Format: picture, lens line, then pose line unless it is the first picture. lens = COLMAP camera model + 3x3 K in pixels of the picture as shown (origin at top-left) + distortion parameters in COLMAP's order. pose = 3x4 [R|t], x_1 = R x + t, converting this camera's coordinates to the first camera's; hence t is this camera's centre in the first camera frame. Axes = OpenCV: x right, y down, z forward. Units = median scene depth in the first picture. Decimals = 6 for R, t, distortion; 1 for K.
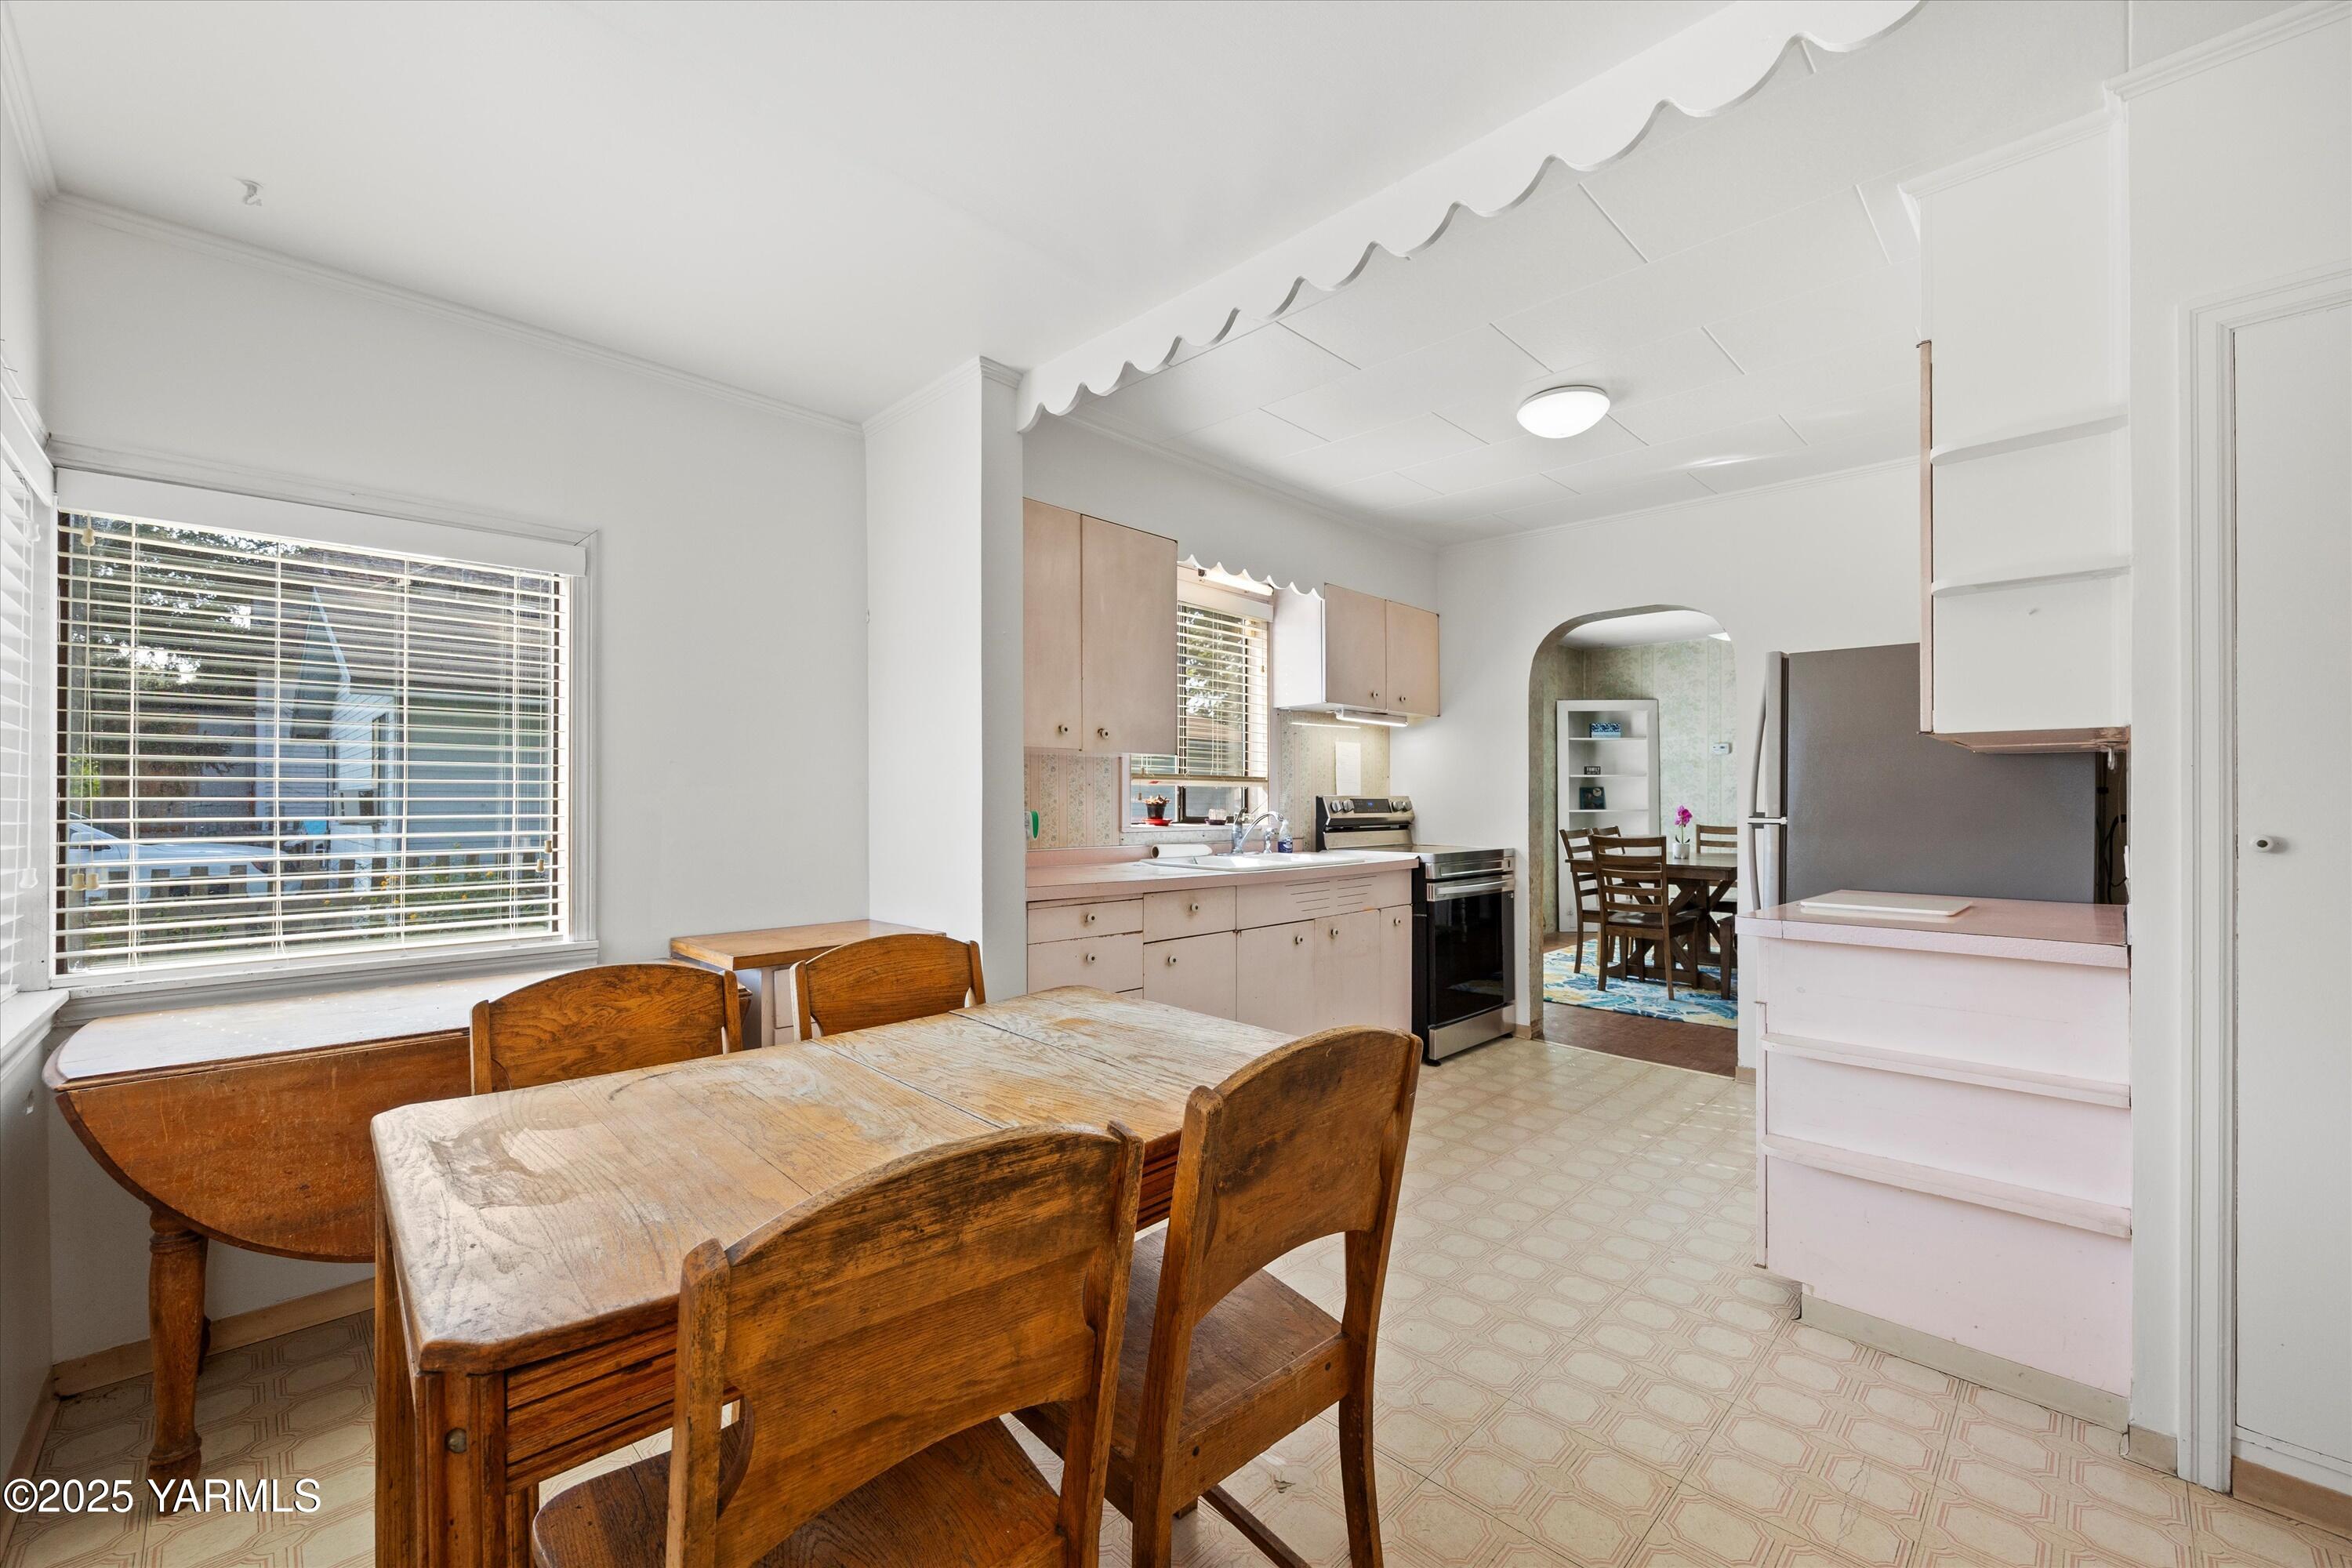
lens RADIAL K [[952.1, 0, 1163.7], [0, 952.1, 802.1], [0, 0, 1]] dist [-0.002213, -0.000171]
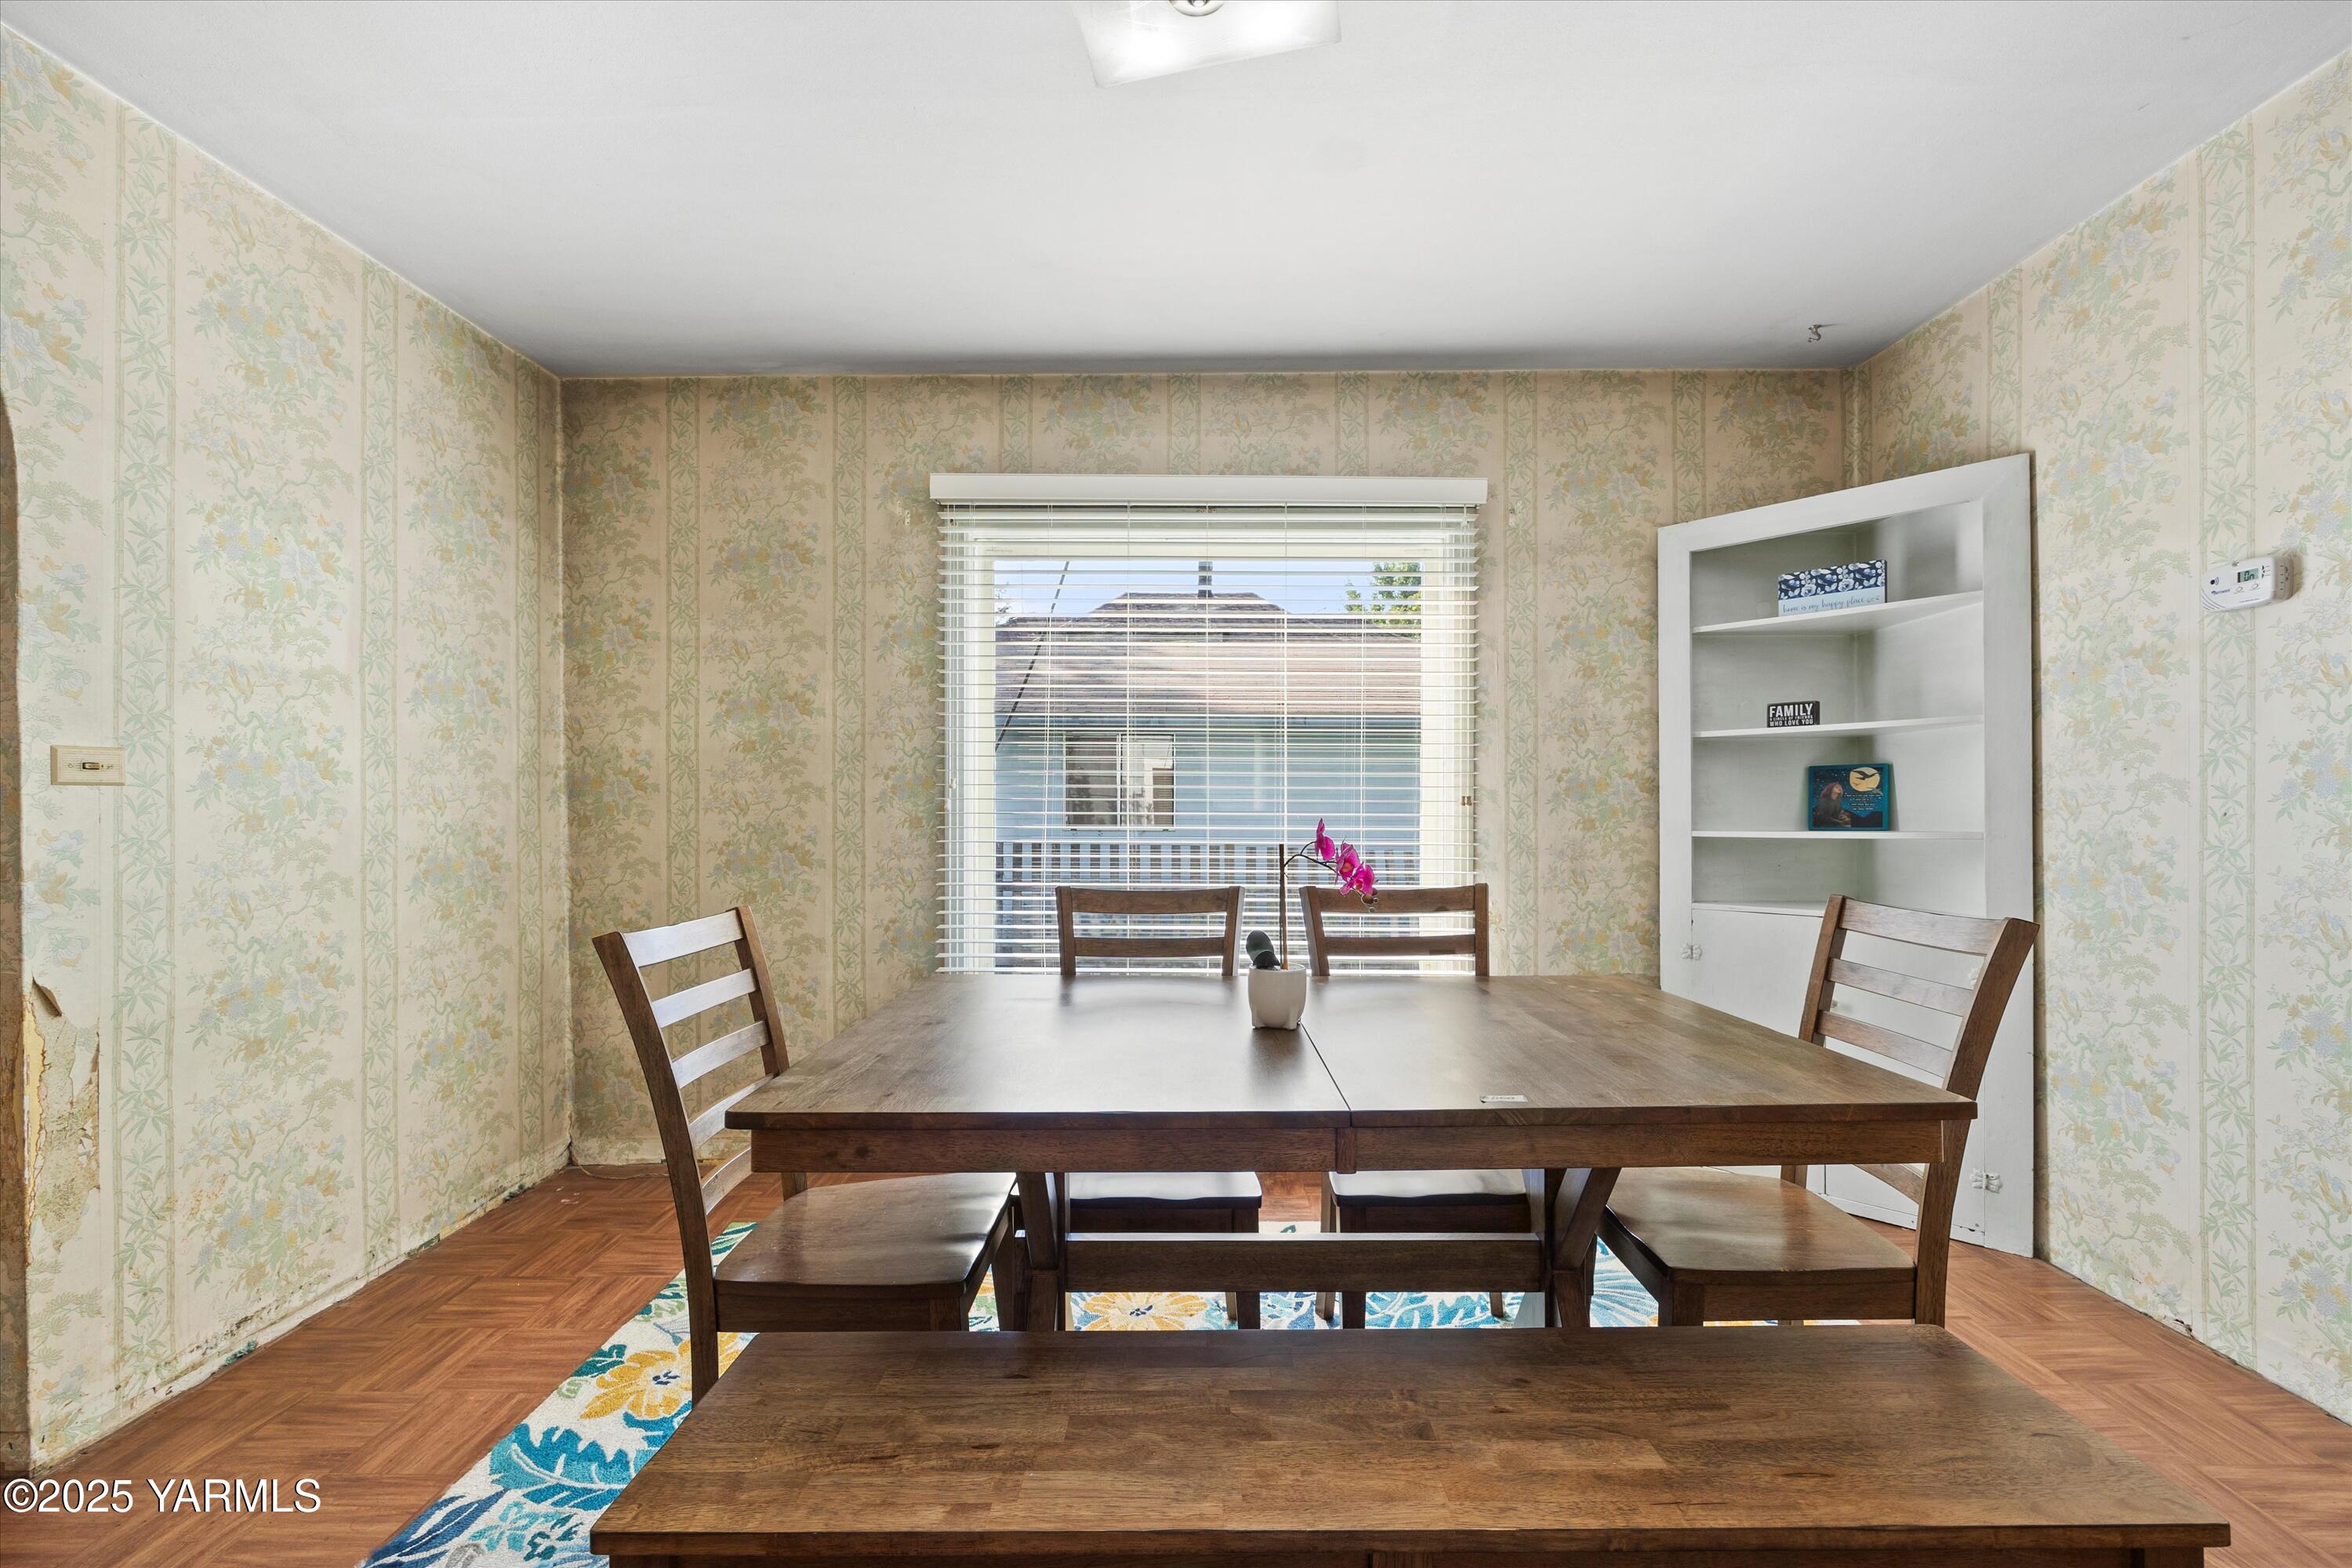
lens RADIAL K [[952.1, 0, 1174.0], [0, 952.1, 809.6], [0, 0, 1]] dist [-0.002213, -0.000171]
pose [[0.686544, 0.003332, -0.727080, 0.630005], [0.000482, 0.999987, 0.005039, -0.000661], [0.727088, -0.003810, 0.686534, 0.701934]]
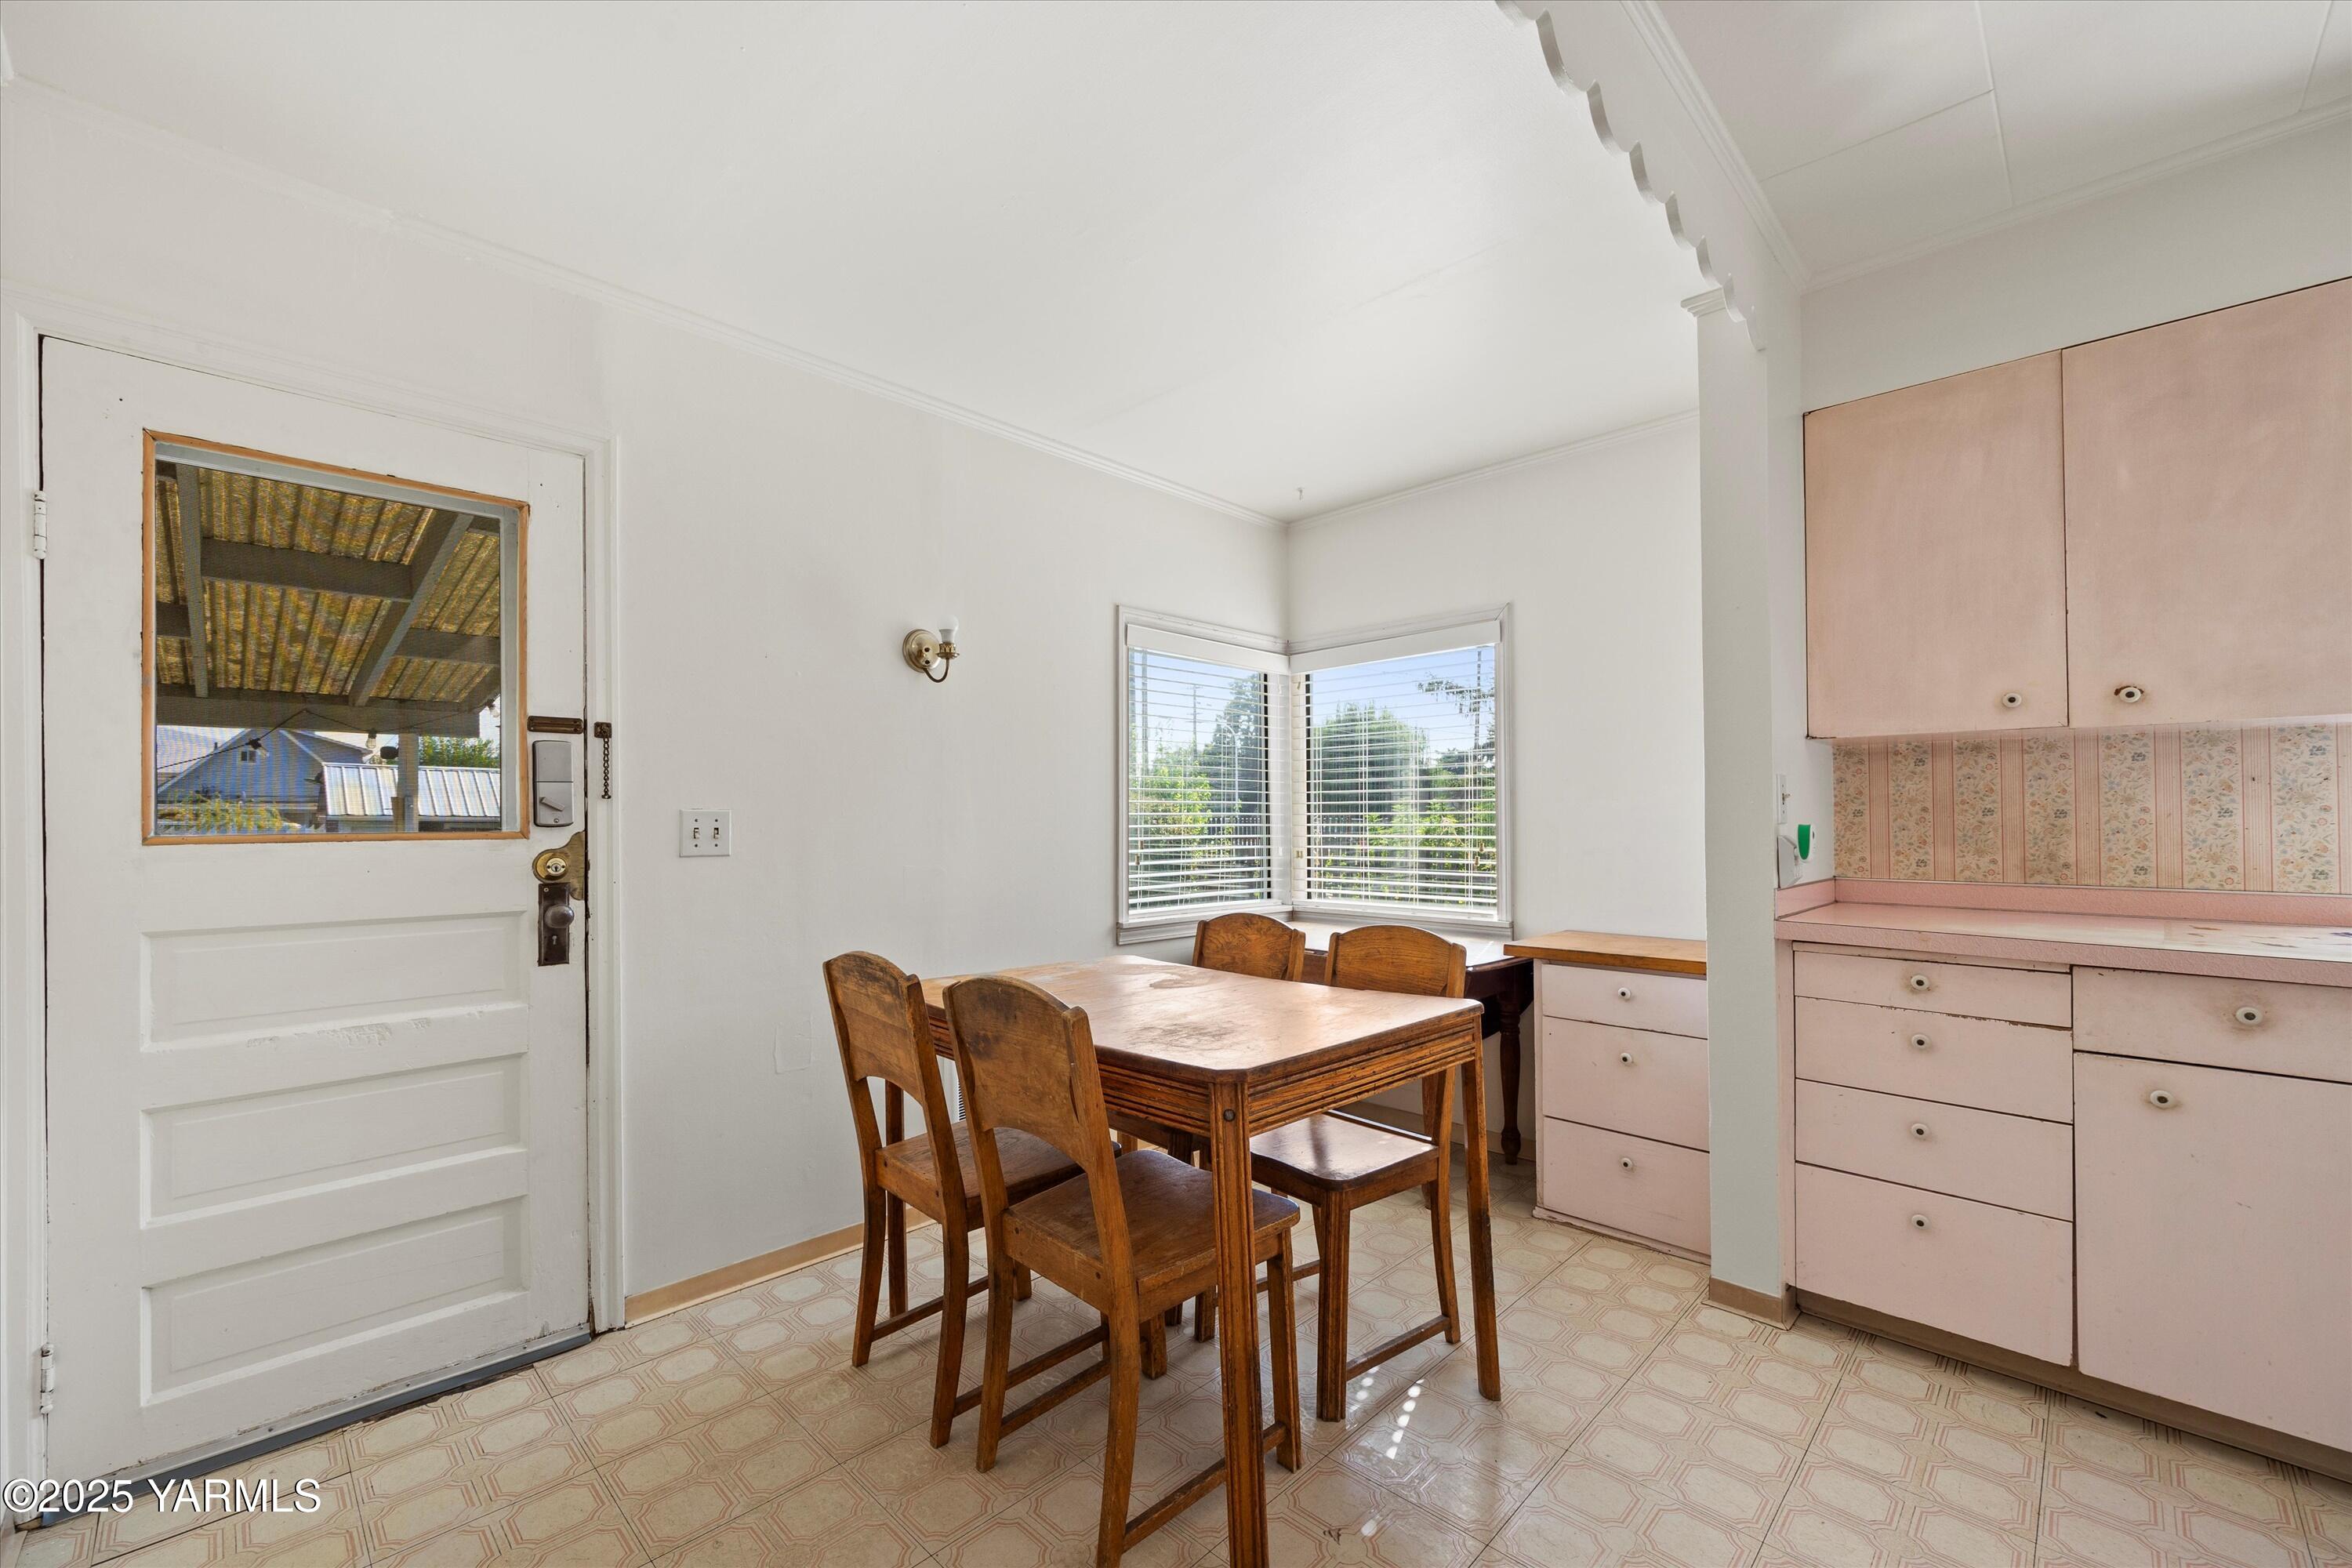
lens RADIAL K [[952.1, 0, 1179.0], [0, 952.1, 808.1], [0, 0, 1]] dist [-0.002213, -0.000171]
pose [[0.010125, -0.008806, -0.999910, 0.253265], [0.005457, 0.999947, -0.008751, 0.000044], [0.999934, -0.005368, 0.010172, 0.196667]]
